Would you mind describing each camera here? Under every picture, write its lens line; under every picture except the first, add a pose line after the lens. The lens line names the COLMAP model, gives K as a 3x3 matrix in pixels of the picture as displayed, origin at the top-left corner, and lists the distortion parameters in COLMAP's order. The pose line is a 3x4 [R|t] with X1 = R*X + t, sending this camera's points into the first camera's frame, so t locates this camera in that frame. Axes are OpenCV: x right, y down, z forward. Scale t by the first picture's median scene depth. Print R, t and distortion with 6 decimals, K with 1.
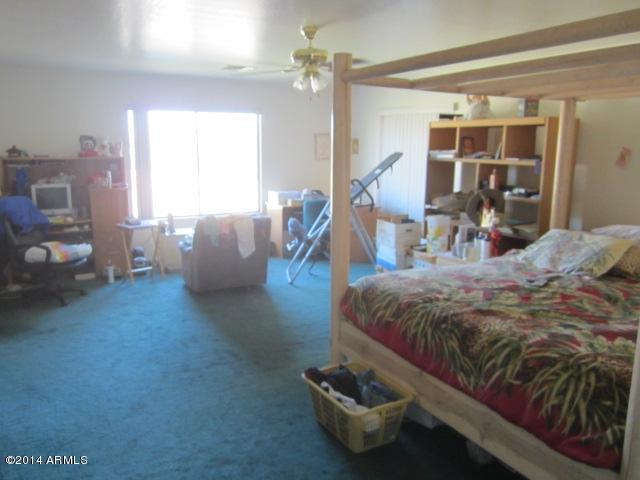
lens RADIAL K [[526.7, 0, 320.0], [0, 526.7, 240.0], [0, 0, 1]] dist [-0.037686, 0.001933]
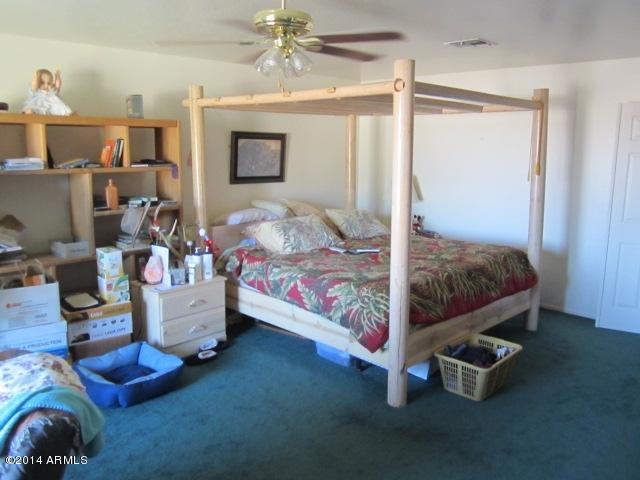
lens RADIAL K [[526.7, 0, 320.0], [0, 526.7, 240.0], [0, 0, 1]] dist [-0.037686, 0.001933]
pose [[-0.297588, -0.175177, 0.938485, -0.881070], [0.167038, 0.958304, 0.231843, -0.298606], [-0.939968, 0.225756, -0.255919, 1.551816]]
